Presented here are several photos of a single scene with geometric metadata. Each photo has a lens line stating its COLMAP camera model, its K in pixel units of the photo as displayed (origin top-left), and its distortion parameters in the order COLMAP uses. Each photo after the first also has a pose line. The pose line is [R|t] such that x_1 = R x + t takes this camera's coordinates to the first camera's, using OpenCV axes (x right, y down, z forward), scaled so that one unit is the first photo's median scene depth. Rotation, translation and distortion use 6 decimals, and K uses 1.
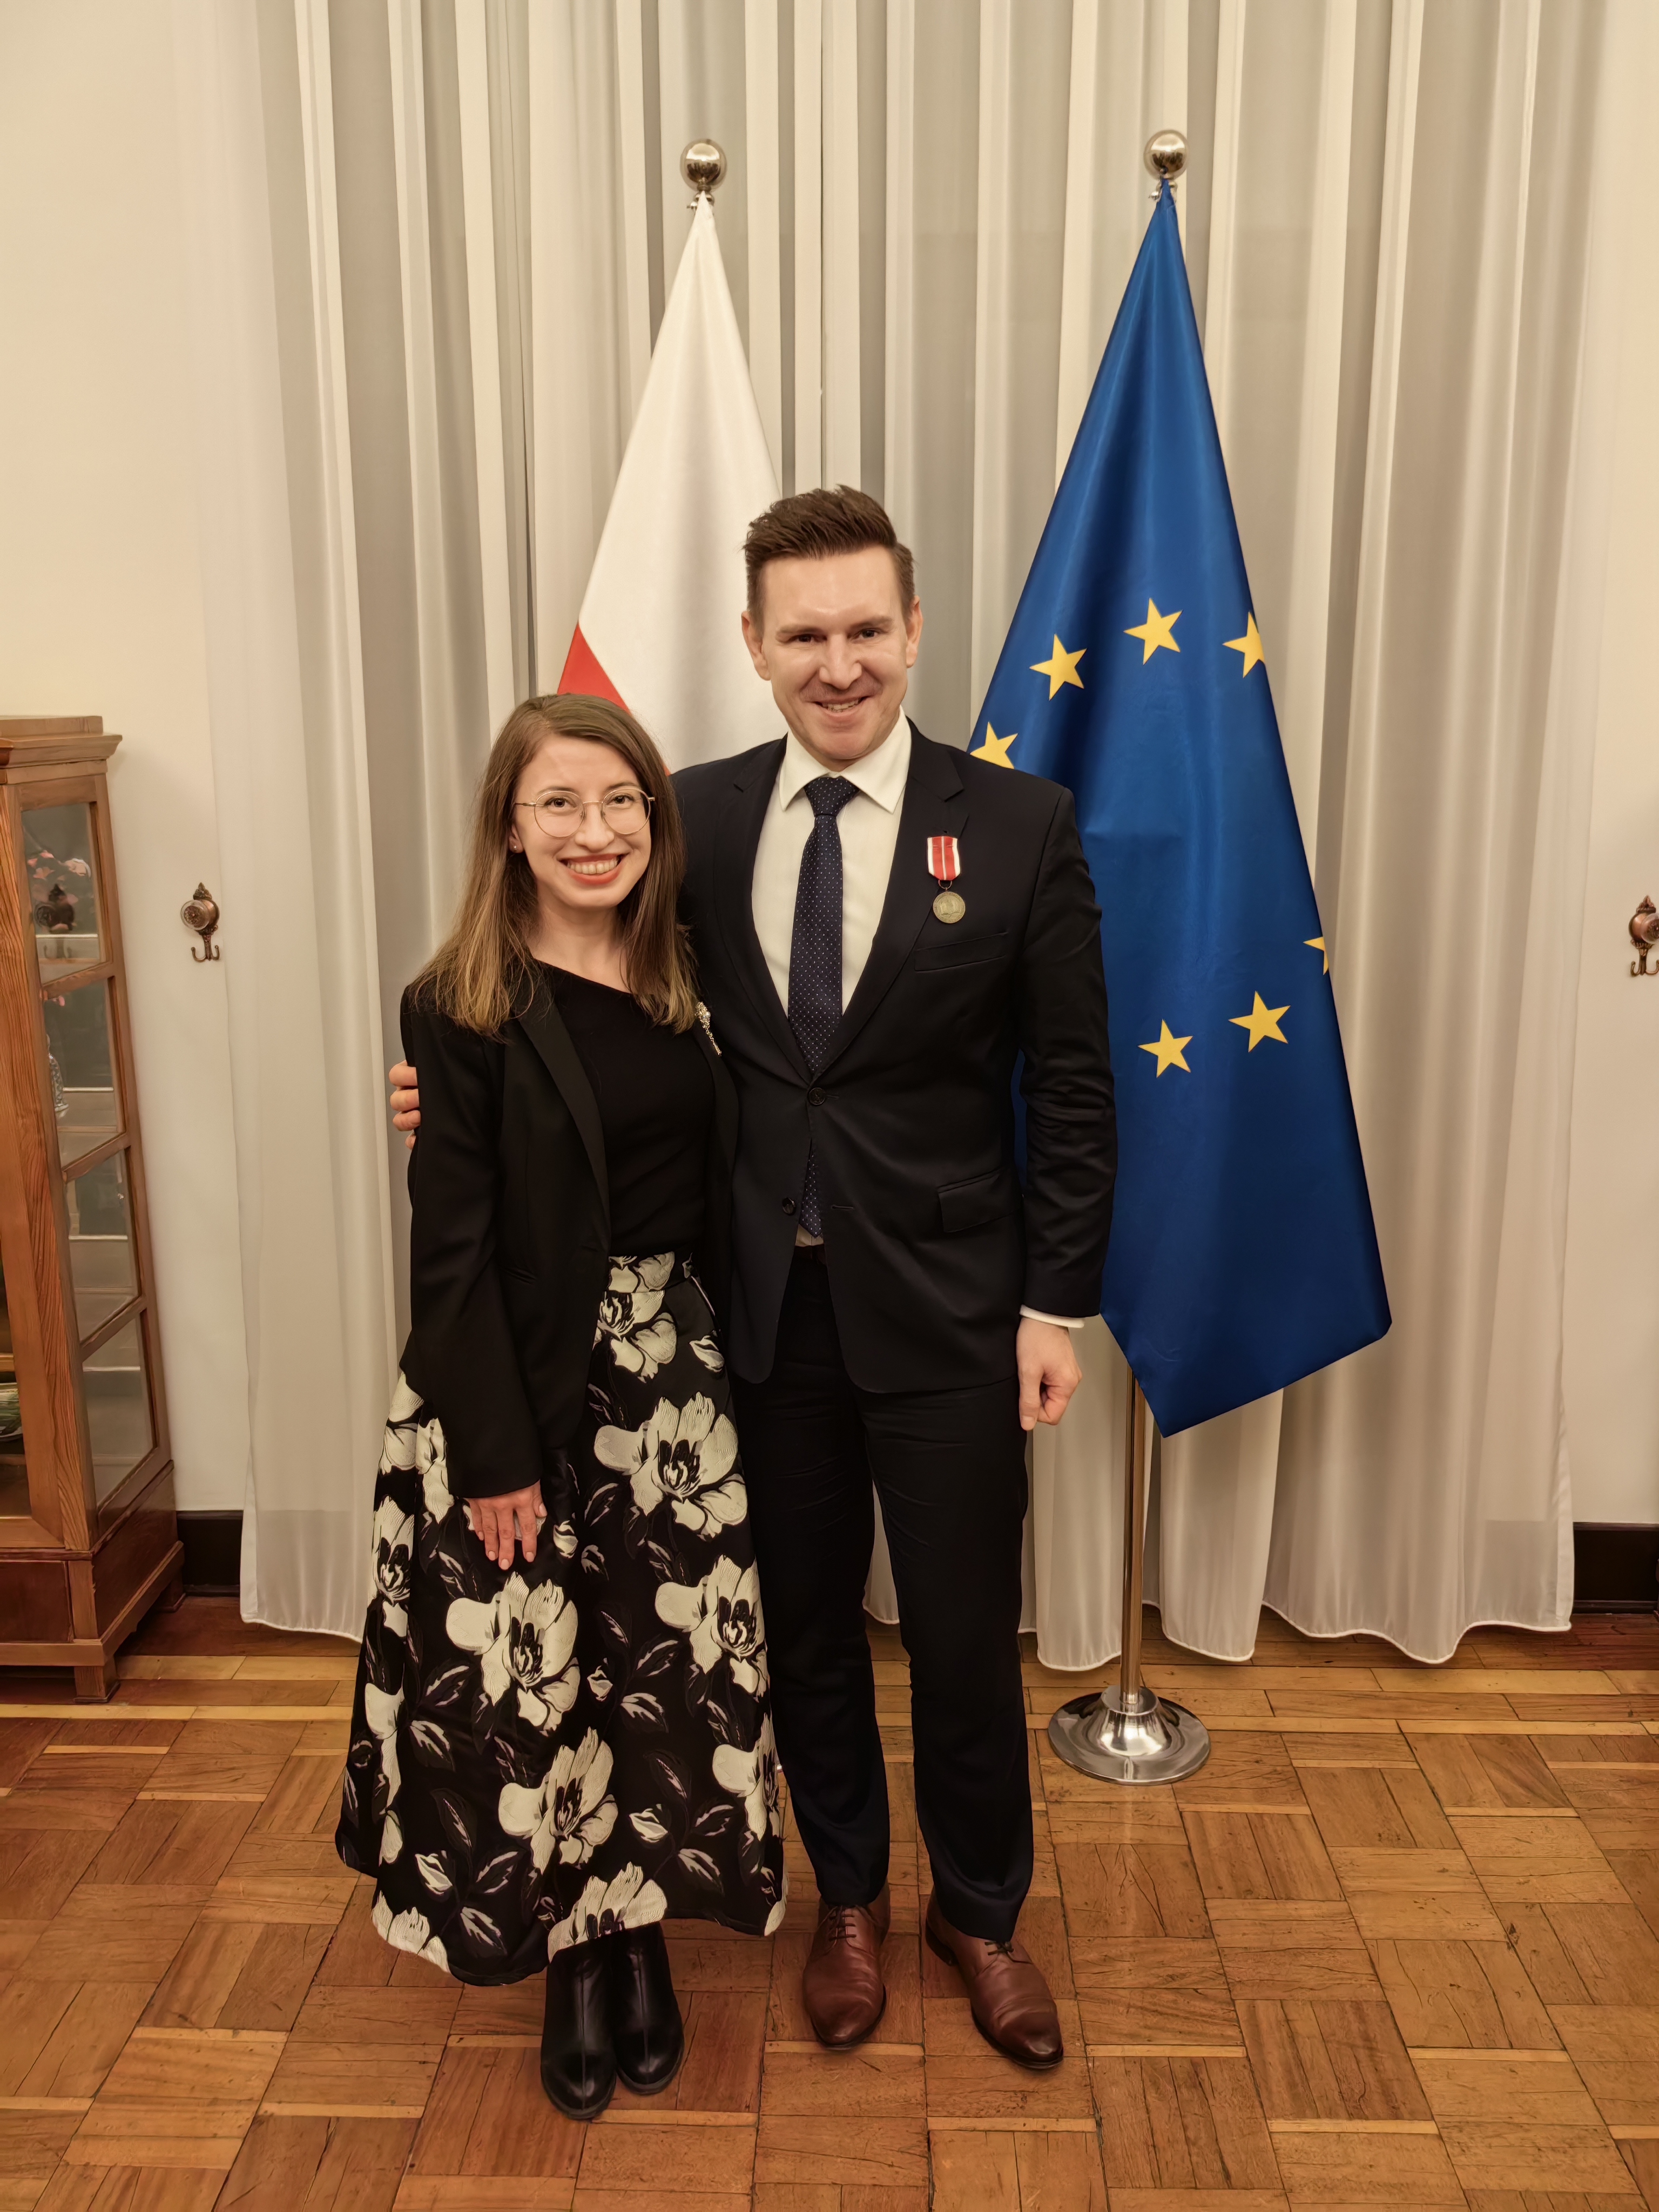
lens RADIAL K [[1794.8, 0, 827.6], [0, 1794.8, 1109.5], [0, 0, 1]] dist [0.042654, -0.068610]
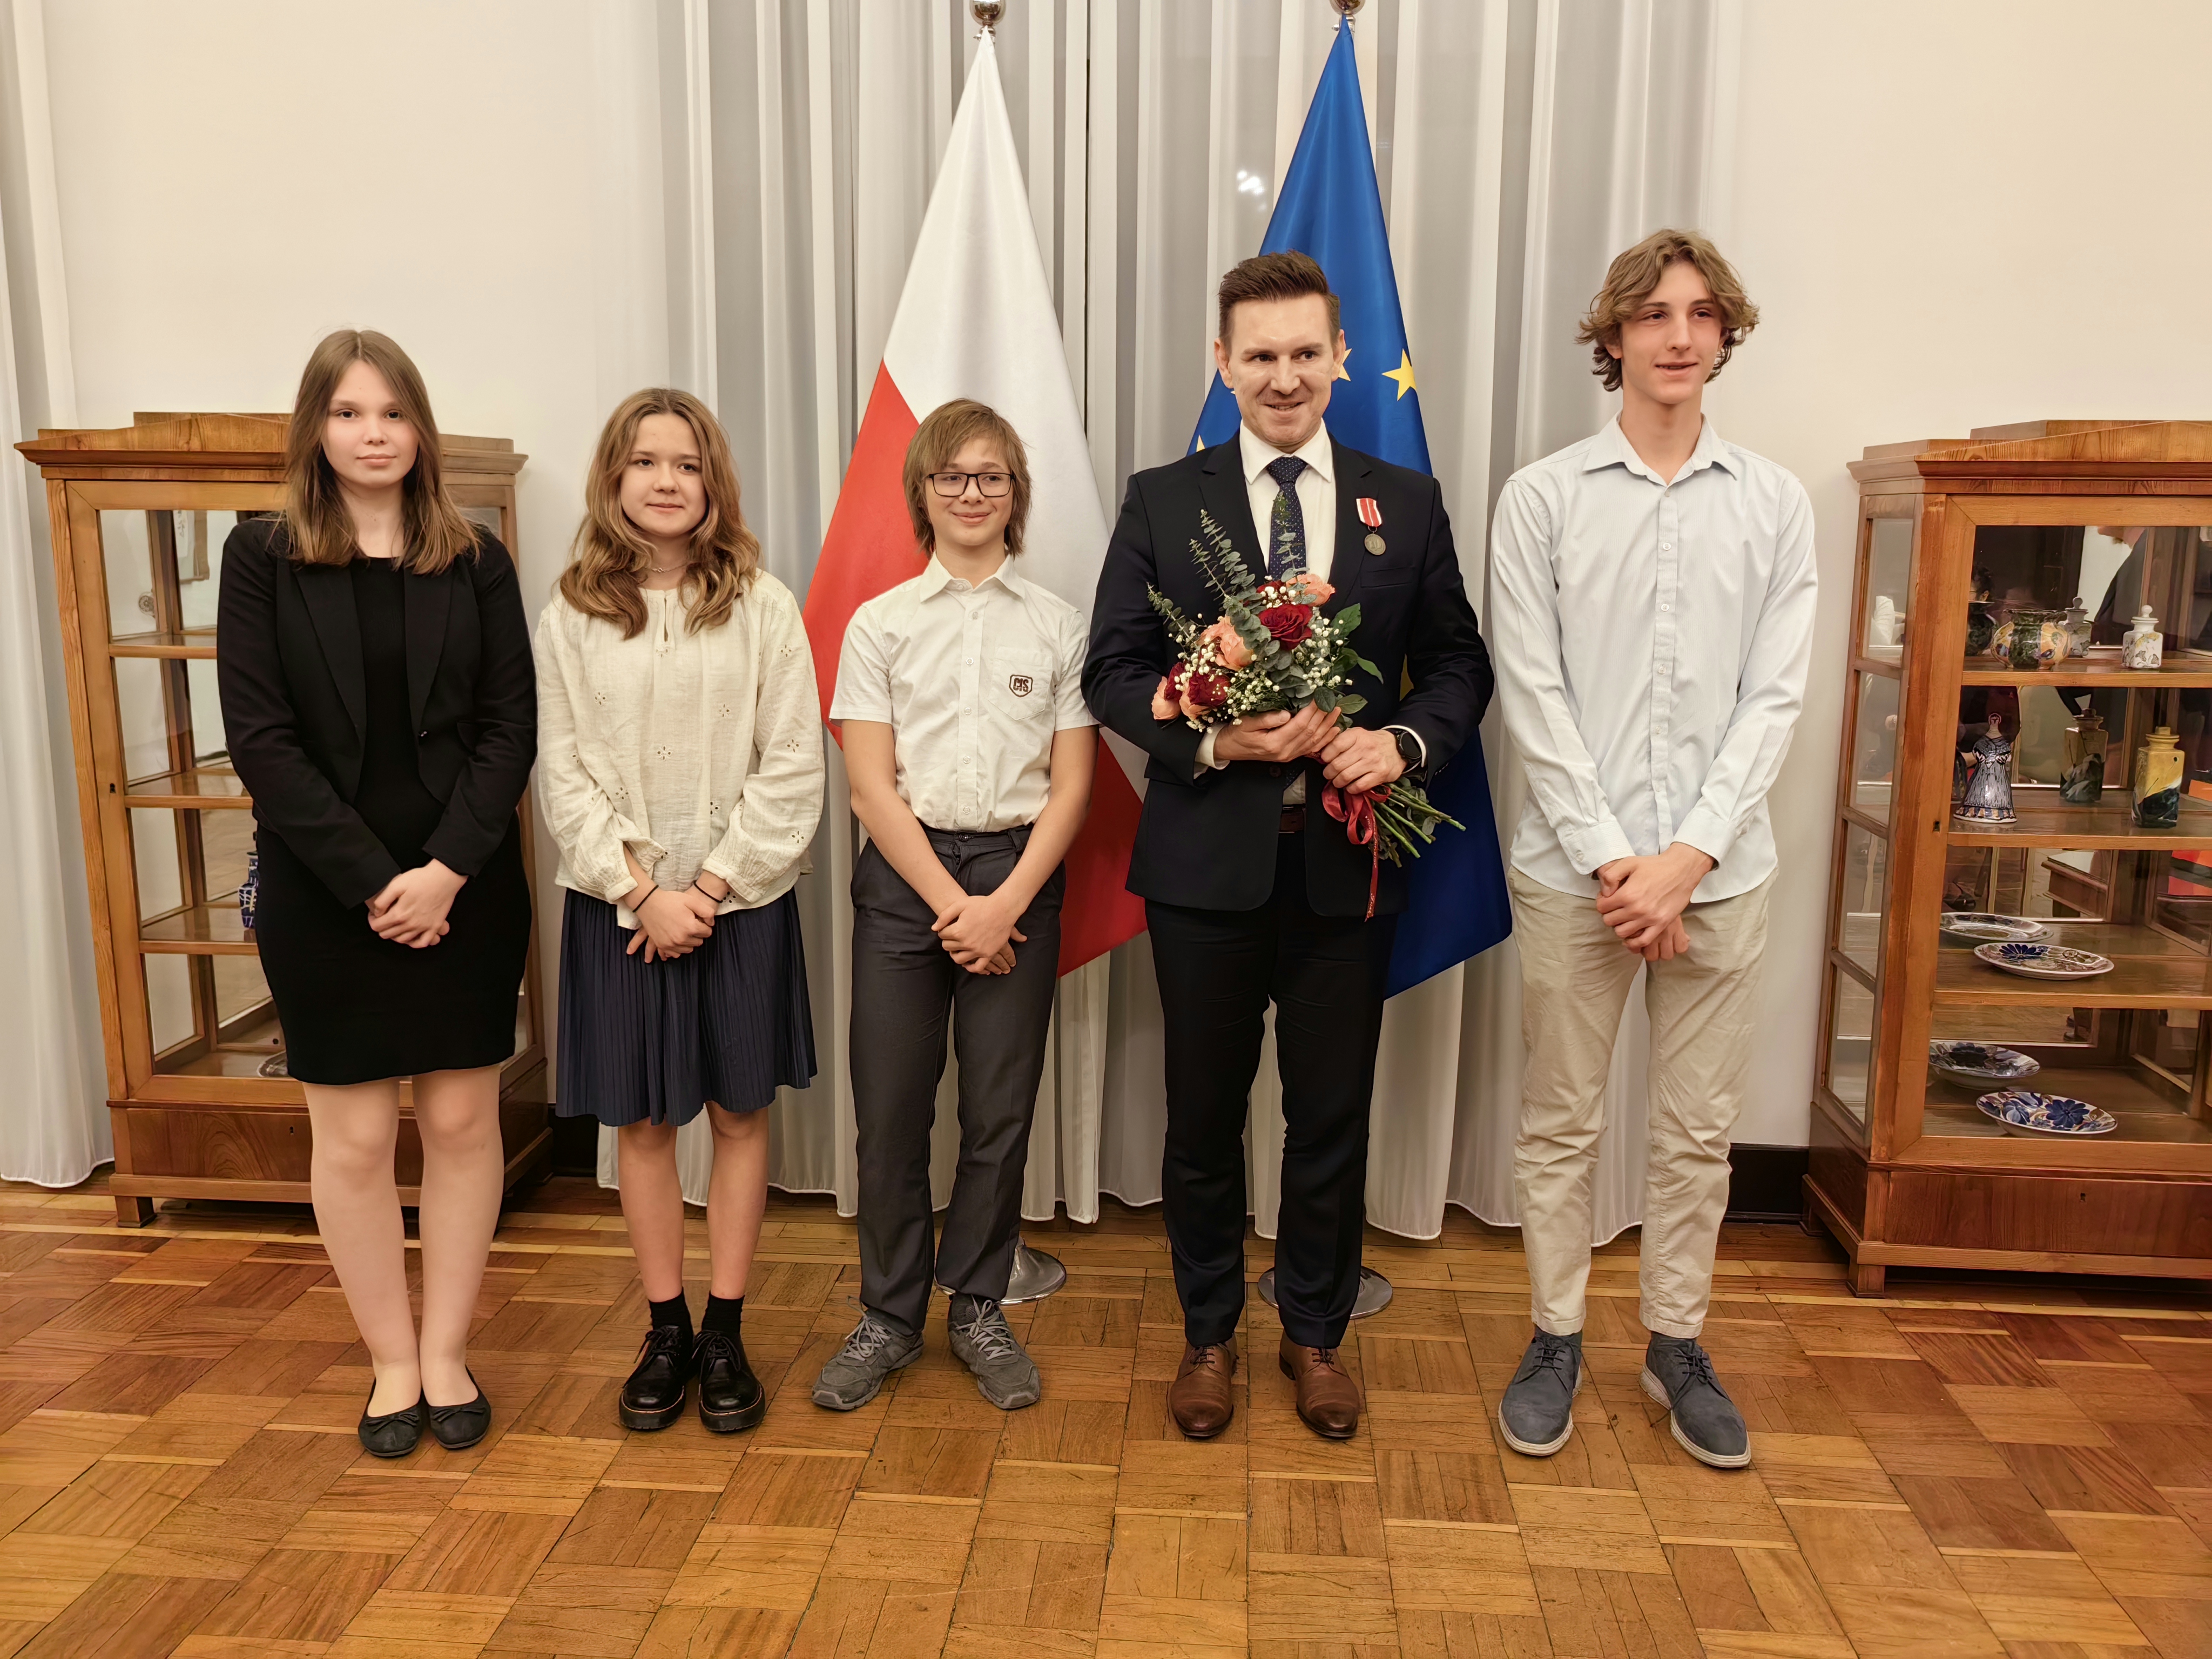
lens RADIAL K [[1794.8, 0, 1092.4], [0, 1794.8, 831.7], [0, 0, 1]] dist [0.042654, -0.068610]
pose [[0.998277, 0.019060, -0.055490, 0.087578], [-0.021639, 0.998695, -0.046252, 0.123707], [0.054537, 0.047373, 0.997387, -0.252873]]
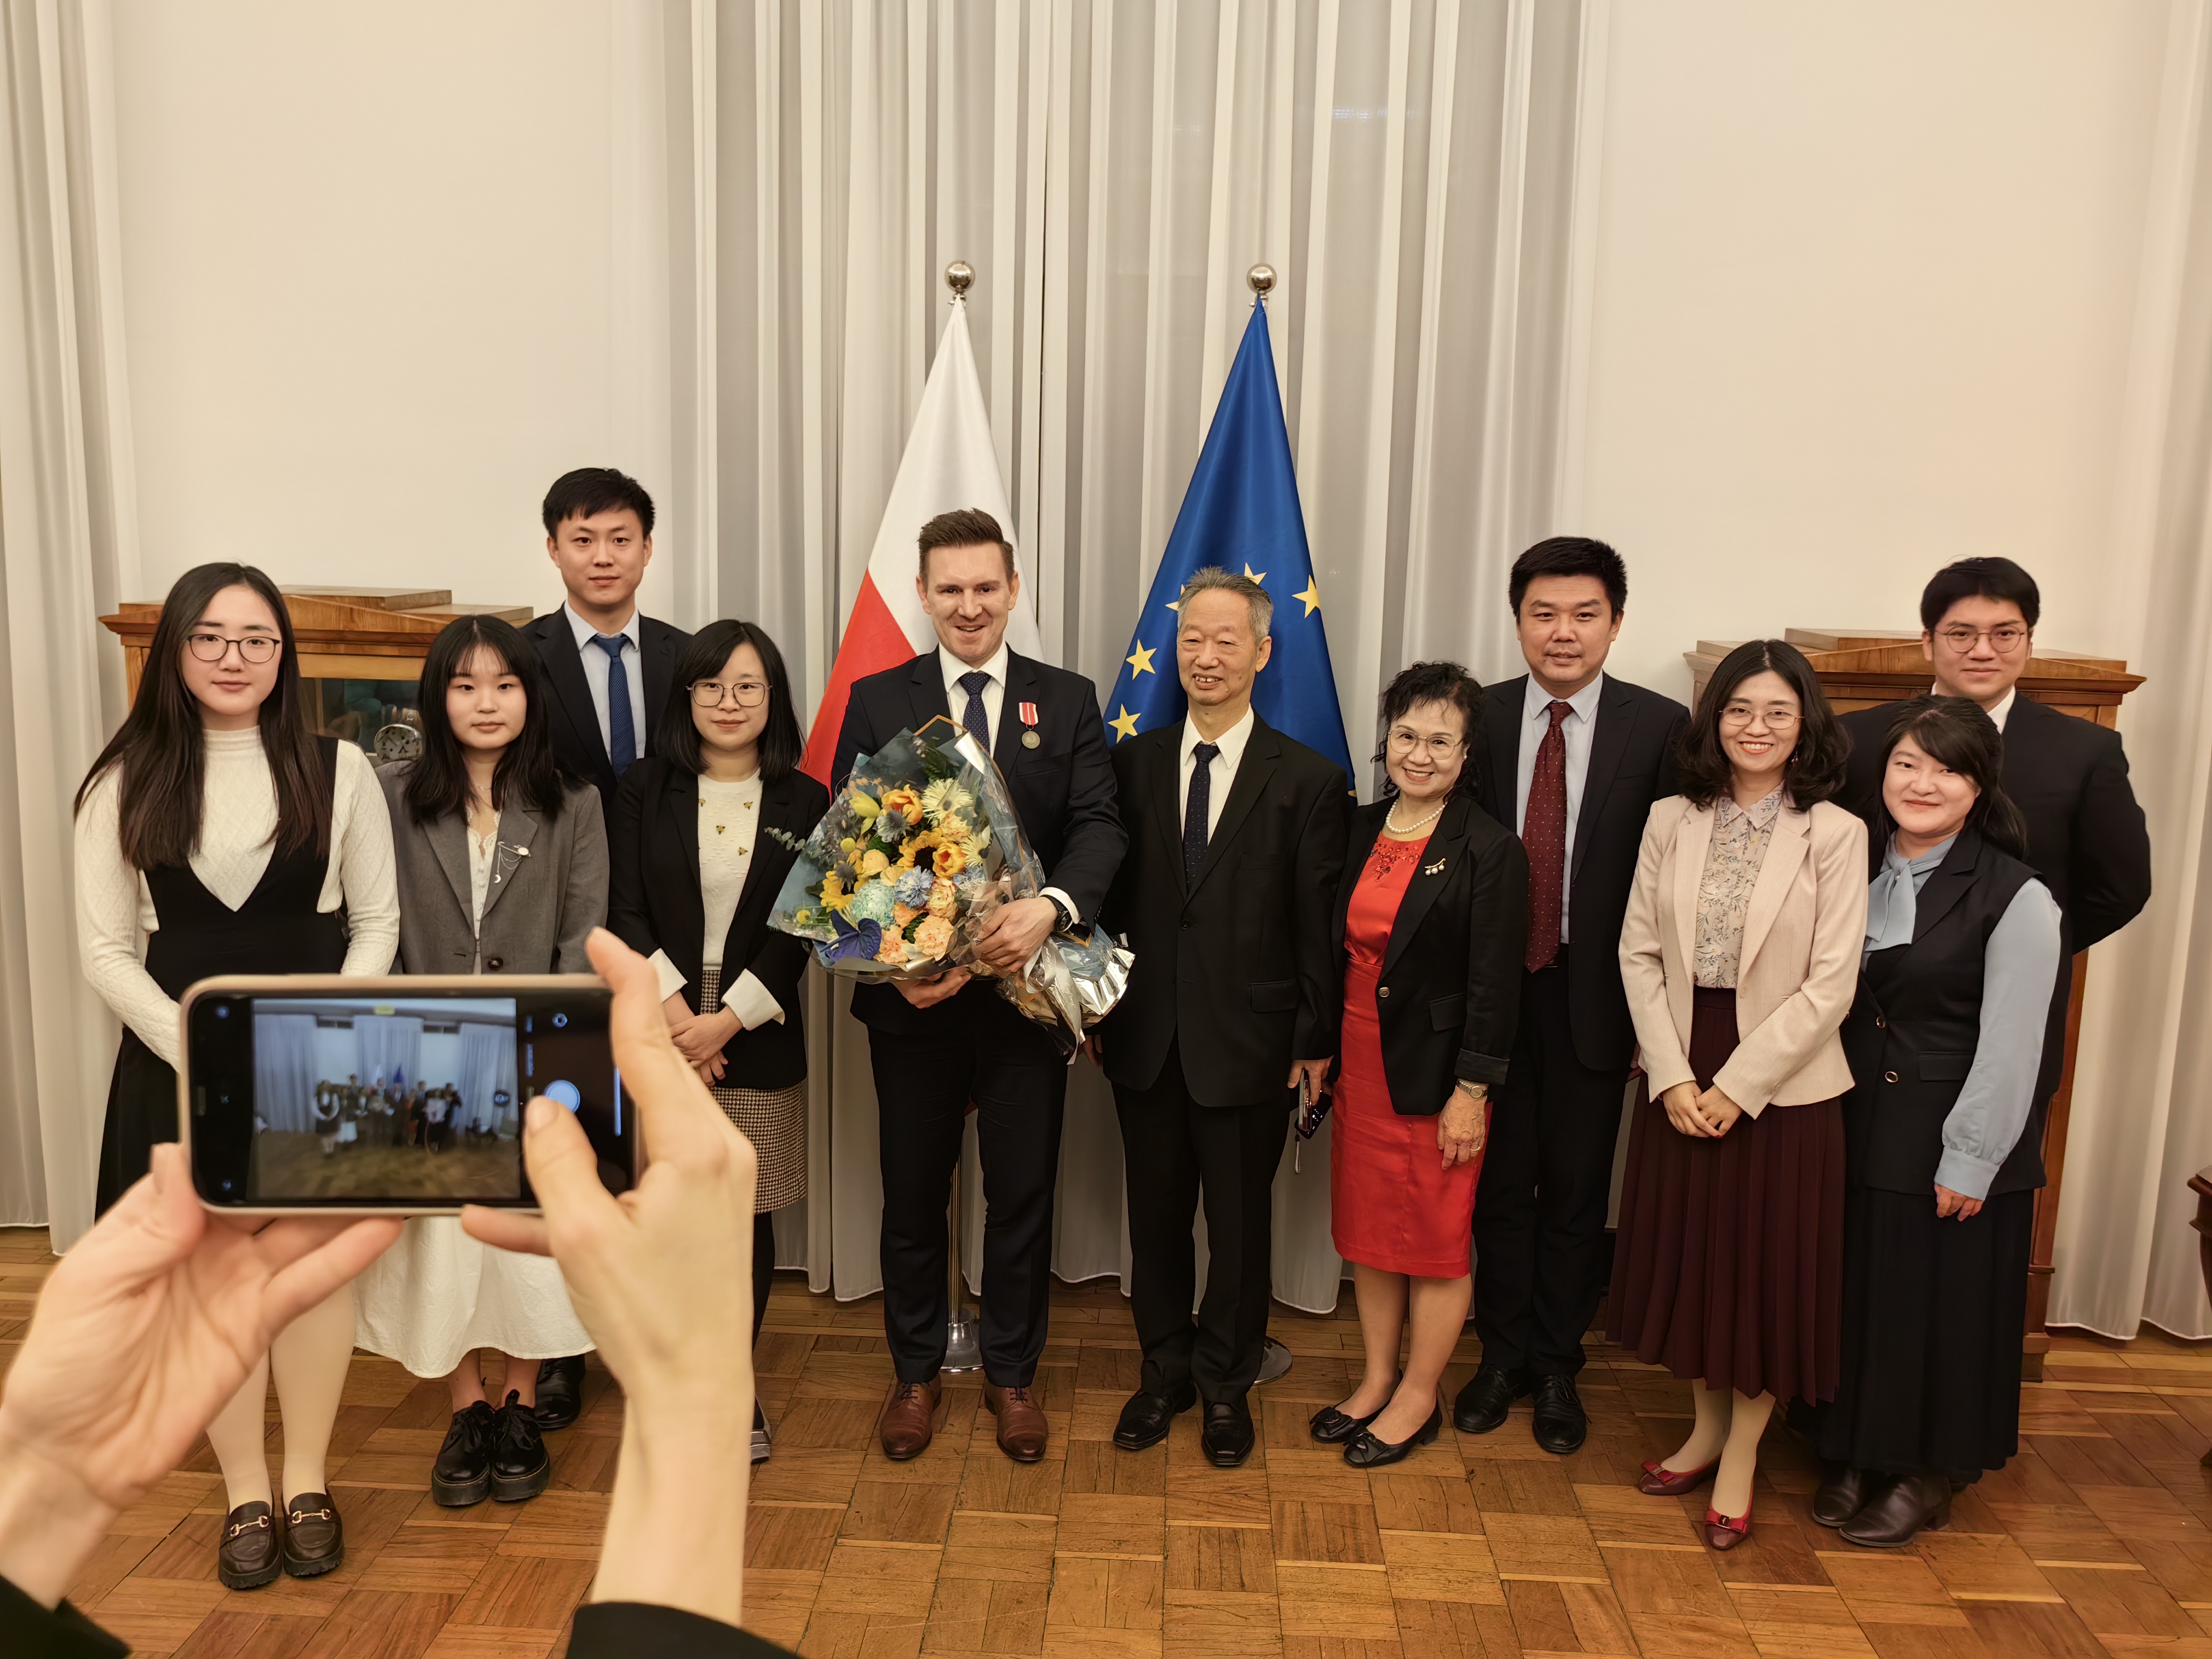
lens RADIAL K [[1794.8, 0, 1095.4], [0, 1794.8, 834.5], [0, 0, 1]] dist [0.042654, -0.068610]
pose [[0.999399, 0.030304, -0.016847, 0.084623], [-0.031178, 0.998037, -0.054320, 0.028708], [0.015168, 0.054812, 0.998381, -0.489620]]
